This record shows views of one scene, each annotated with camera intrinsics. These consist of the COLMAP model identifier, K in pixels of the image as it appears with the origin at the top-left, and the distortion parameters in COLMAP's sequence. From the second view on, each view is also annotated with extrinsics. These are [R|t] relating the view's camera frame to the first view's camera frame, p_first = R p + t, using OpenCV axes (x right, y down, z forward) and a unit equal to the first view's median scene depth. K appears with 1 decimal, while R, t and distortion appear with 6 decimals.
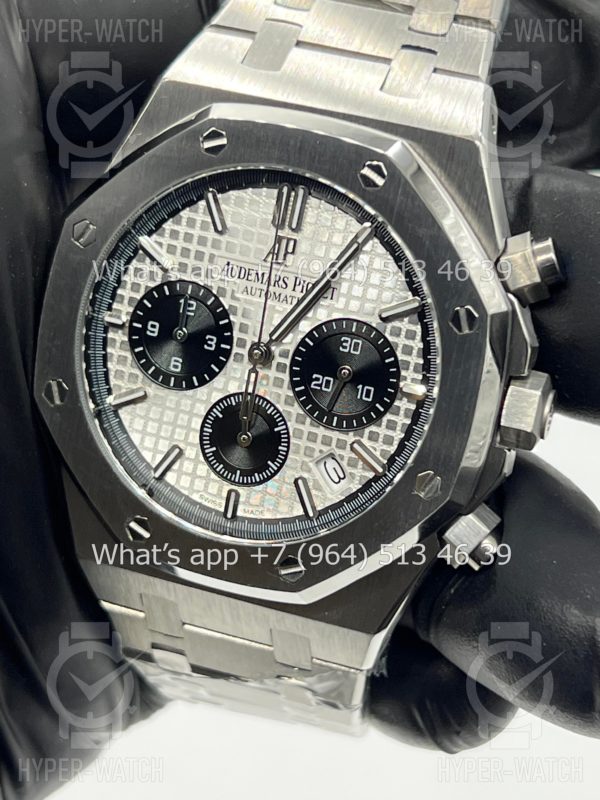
lens RADIAL K [[1875.5, 0, 307.6], [0, 1875.5, 400.9], [0, 0, 1]] dist [0.242753, 0.000000]
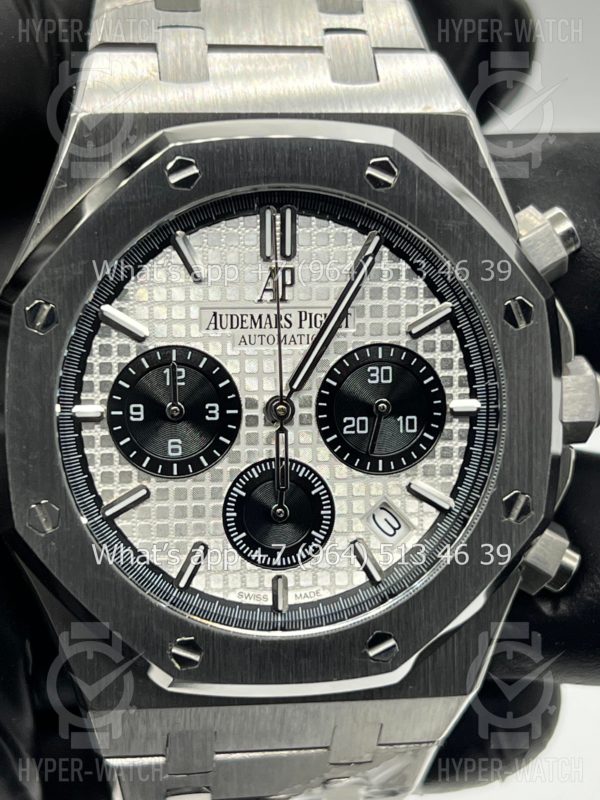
lens RADIAL K [[1875.5, 0, 297.3], [0, 1875.5, 399.5], [0, 0, 1]] dist [0.242753, 0.000000]
pose [[0.895863, -0.230188, 0.380058, -0.335030], [0.240408, 0.970443, 0.021081, -0.045063], [-0.373677, 0.072484, 0.924722, 0.215988]]
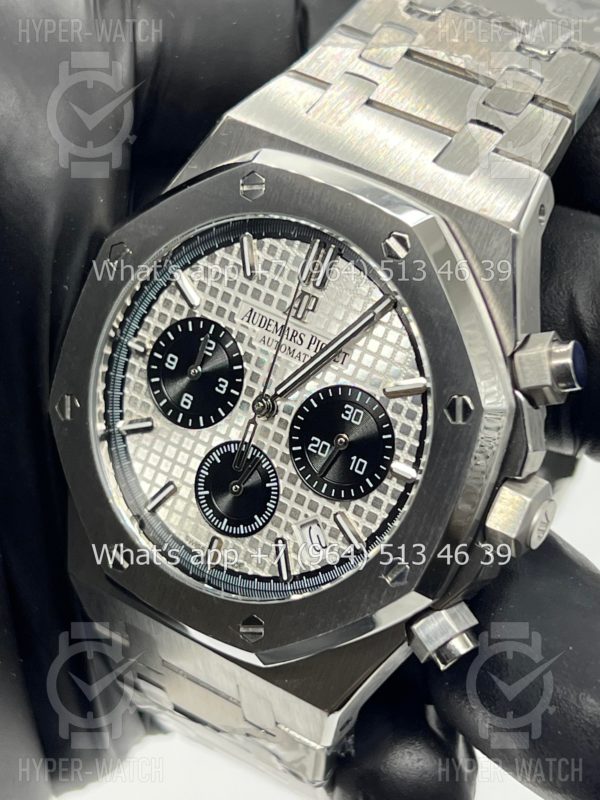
lens RADIAL K [[1875.5, 0, 293.3], [0, 1875.5, 400.3], [0, 0, 1]] dist [0.242753, 0.000000]
pose [[0.966132, 0.179102, -0.185773, 0.169677], [-0.181675, 0.983353, 0.003221, -0.033754], [0.183257, 0.030639, 0.982587, 0.039311]]
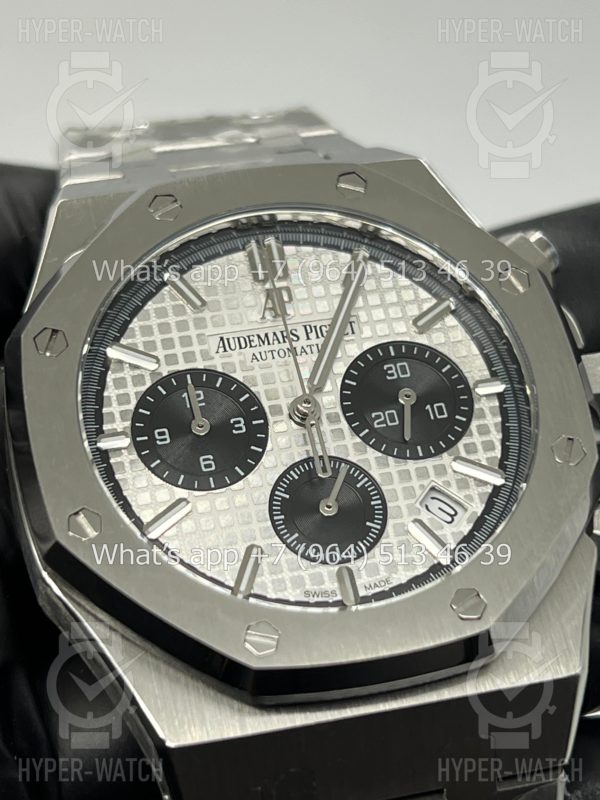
lens RADIAL K [[1875.5, 0, 292.2], [0, 1875.5, 401.0], [0, 0, 1]] dist [0.242753, 0.000000]
pose [[0.840681, -0.175451, 0.512321, -0.448819], [0.438387, 0.775903, -0.453643, 0.341379], [-0.317919, 0.605964, 0.729202, 0.395461]]
